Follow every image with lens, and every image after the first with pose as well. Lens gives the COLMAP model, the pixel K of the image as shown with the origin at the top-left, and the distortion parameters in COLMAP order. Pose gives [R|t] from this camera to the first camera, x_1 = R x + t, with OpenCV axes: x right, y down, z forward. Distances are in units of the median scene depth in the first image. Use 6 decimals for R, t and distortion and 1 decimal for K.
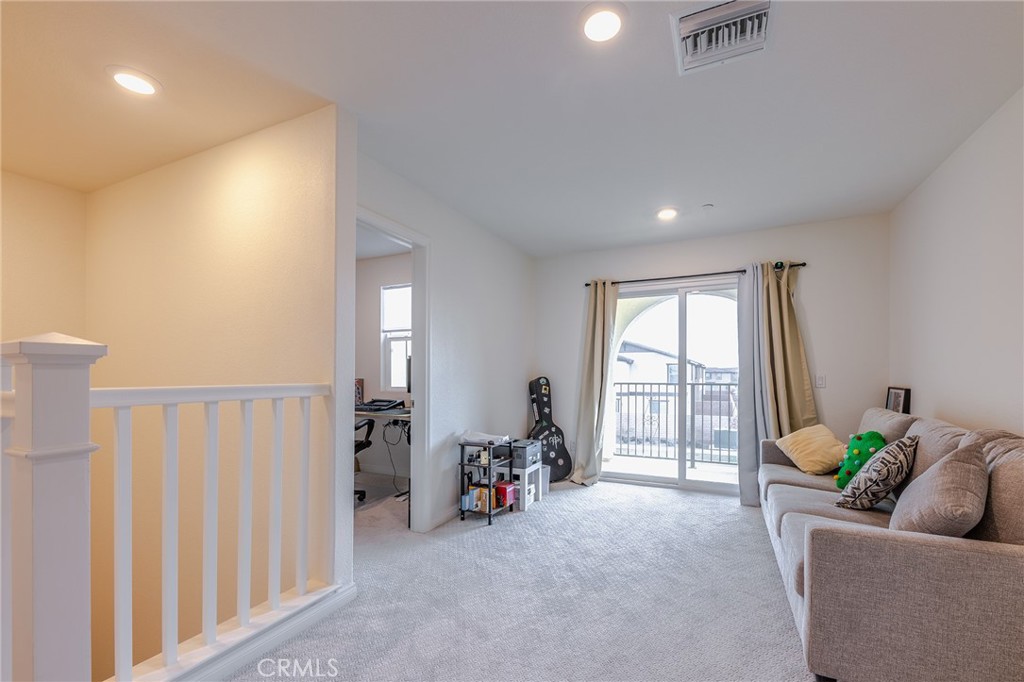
lens RADIAL K [[430.8, 0, 527.0], [0, 430.8, 372.6], [0, 0, 1]] dist [-0.004948, -0.000198]
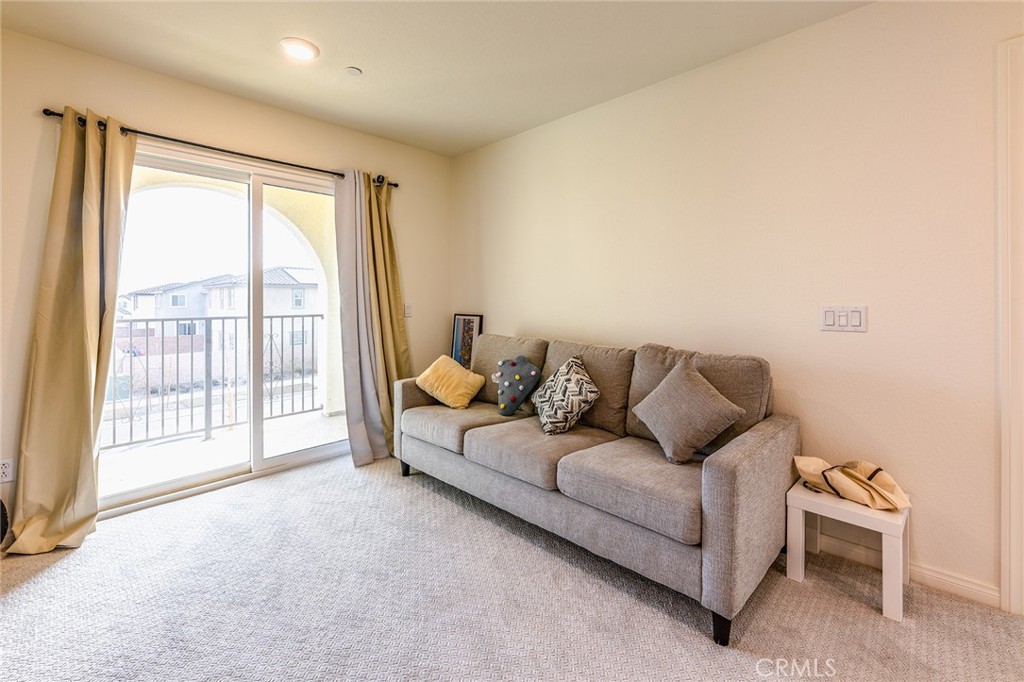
lens RADIAL K [[430.8, 0, 497.3], [0, 430.8, 300.4], [0, 0, 1]] dist [-0.004948, -0.000198]
pose [[0.332746, -0.004525, 0.943006, -0.202505], [0.000445, 0.999989, 0.004642, -0.007118], [-0.943016, -0.001124, 0.332744, 0.587254]]
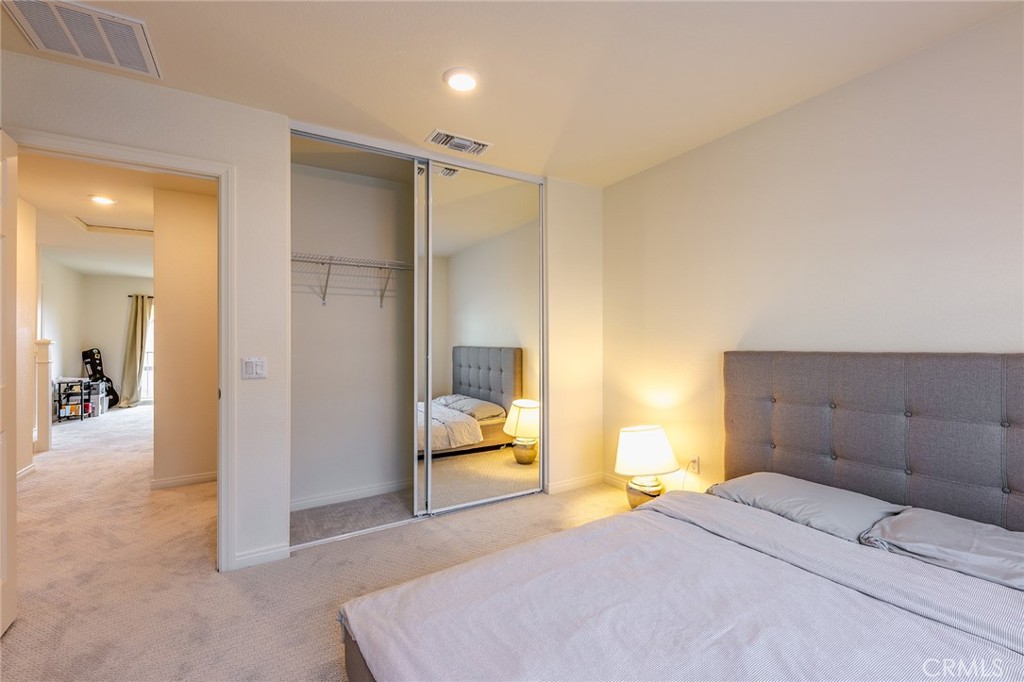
lens RADIAL K [[430.8, 0, 520.6], [0, 430.8, 340.7], [0, 0, 1]] dist [-0.004948, -0.000198]
pose [[0.549217, -0.001423, 0.835678, -0.679021], [0.003784, 0.999993, -0.000785, -0.018866], [-0.835671, 0.003593, 0.549219, -1.971214]]
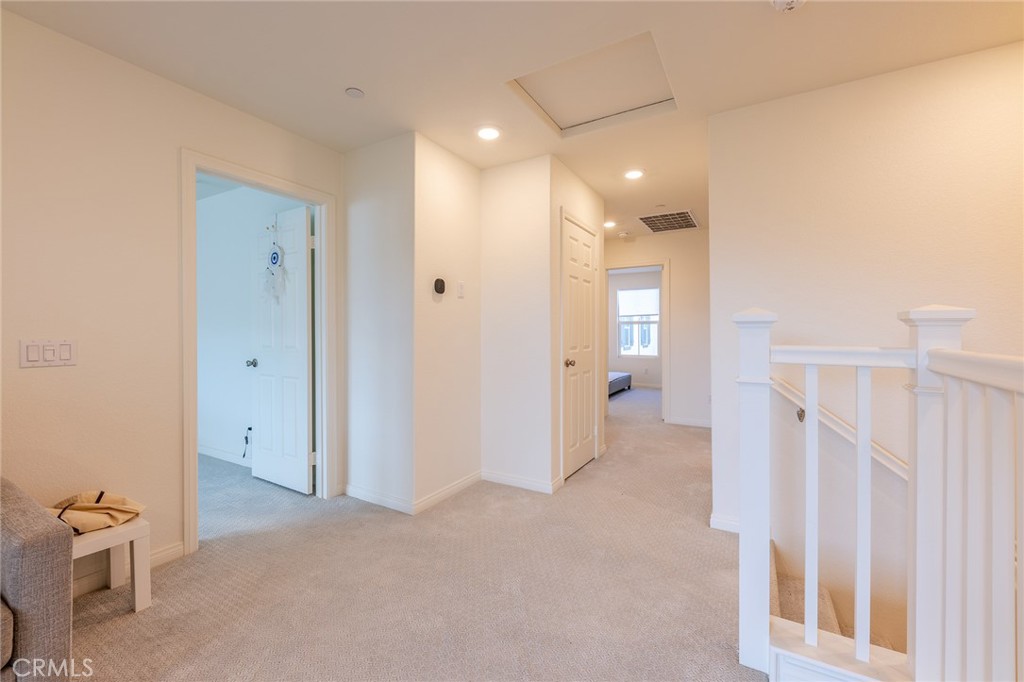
lens RADIAL K [[430.8, 0, 508.3], [0, 430.8, 335.2], [0, 0, 1]] dist [-0.004948, -0.000198]
pose [[-0.995609, -0.001133, 0.093604, -0.118068], [-0.000641, 0.999986, 0.005286, -0.004823], [-0.093609, 0.005203, -0.995595, 0.859236]]
